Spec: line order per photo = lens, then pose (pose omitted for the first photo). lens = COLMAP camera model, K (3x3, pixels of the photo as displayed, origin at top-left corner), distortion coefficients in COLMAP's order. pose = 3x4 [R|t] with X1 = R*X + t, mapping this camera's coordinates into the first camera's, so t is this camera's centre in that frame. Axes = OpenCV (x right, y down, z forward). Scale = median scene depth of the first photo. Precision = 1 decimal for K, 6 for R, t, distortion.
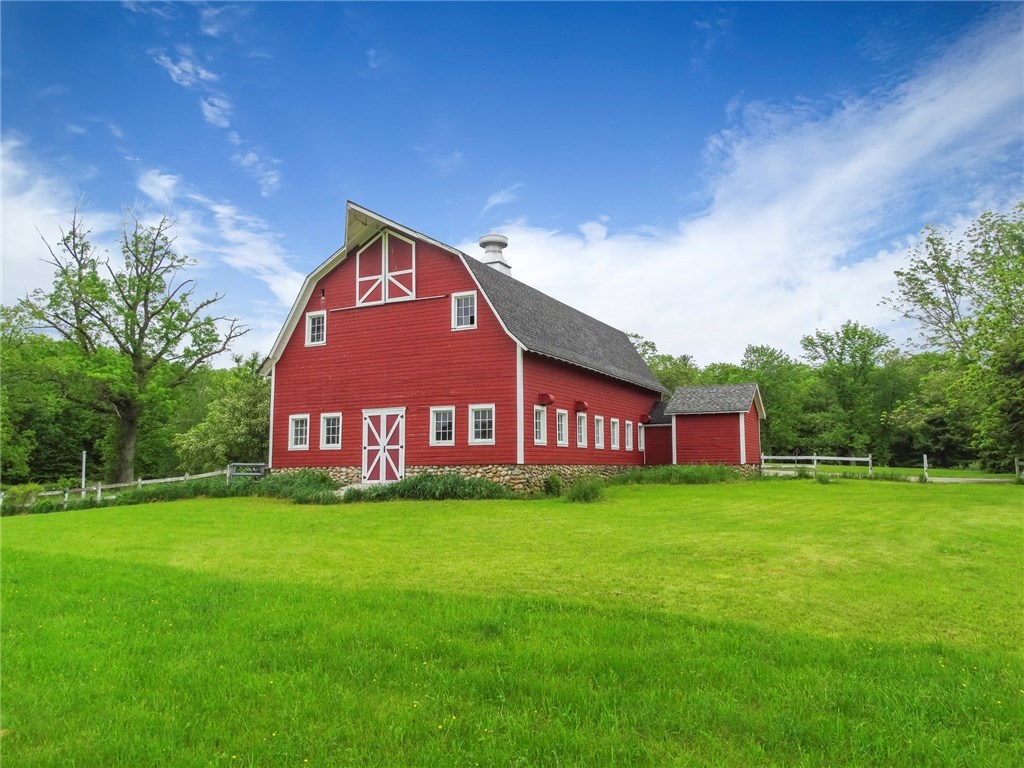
lens RADIAL K [[717.9, 0, 496.0], [0, 717.9, 379.1], [0, 0, 1]] dist [0.039924, -0.001204]
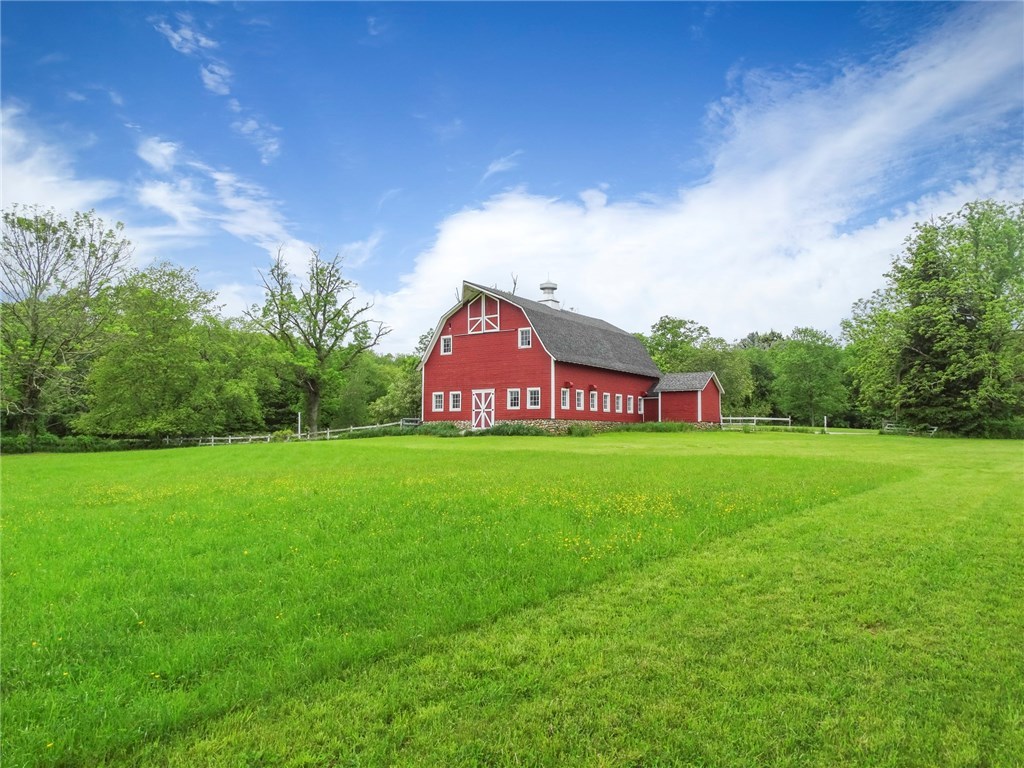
lens RADIAL K [[717.9, 0, 496.0], [0, 717.9, 379.1], [0, 0, 1]] dist [0.039924, -0.001204]
pose [[0.990122, -0.001041, -0.140207, 0.131722], [0.007152, 0.999046, 0.043091, -0.062646], [0.140029, -0.043668, 0.989184, -0.798874]]
